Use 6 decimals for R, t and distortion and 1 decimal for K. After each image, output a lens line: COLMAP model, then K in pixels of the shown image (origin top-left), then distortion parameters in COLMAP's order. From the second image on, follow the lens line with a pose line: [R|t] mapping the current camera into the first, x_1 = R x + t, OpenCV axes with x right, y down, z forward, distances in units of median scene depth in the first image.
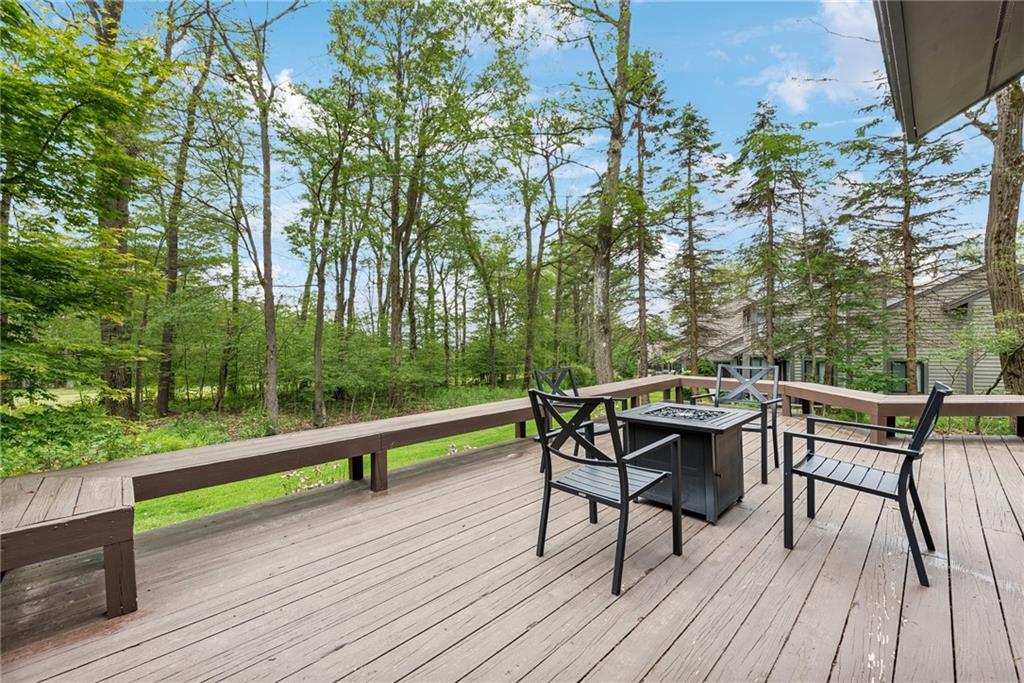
lens RADIAL K [[412.2, 0, 512.0], [0, 412.2, 343.6], [0, 0, 1]] dist [0.011530, -0.000136]
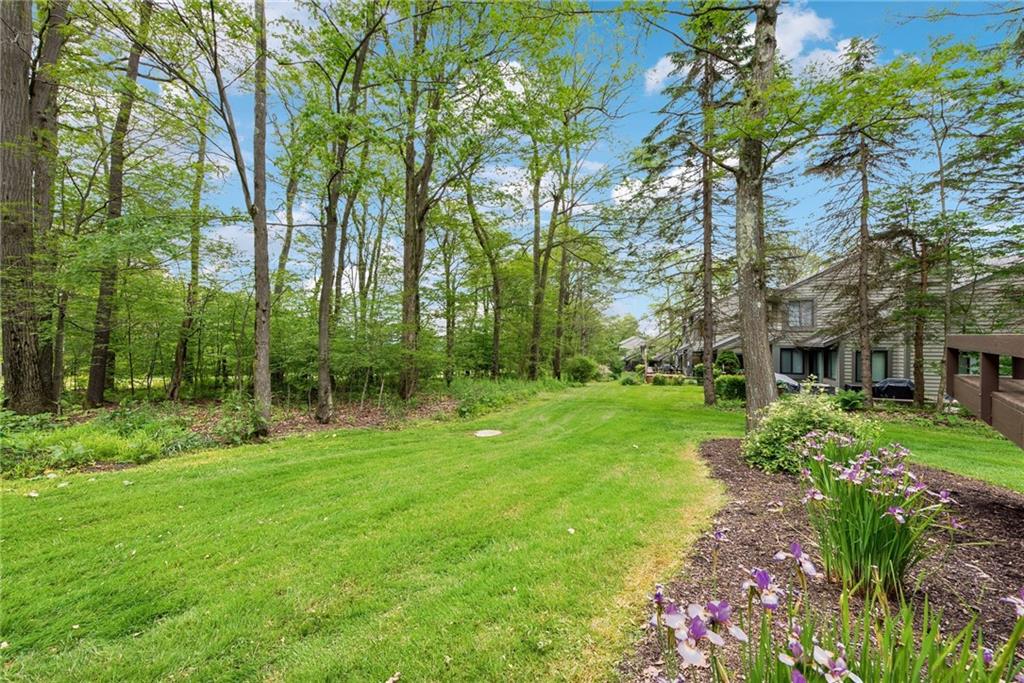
lens RADIAL K [[412.2, 0, 512.3], [0, 412.2, 339.0], [0, 0, 1]] dist [0.011530, -0.000136]
pose [[0.996930, 0.017828, 0.076237, -0.140663], [-0.017262, 0.999818, -0.008071, 0.041566], [-0.076367, 0.006730, 0.997057, 0.179615]]
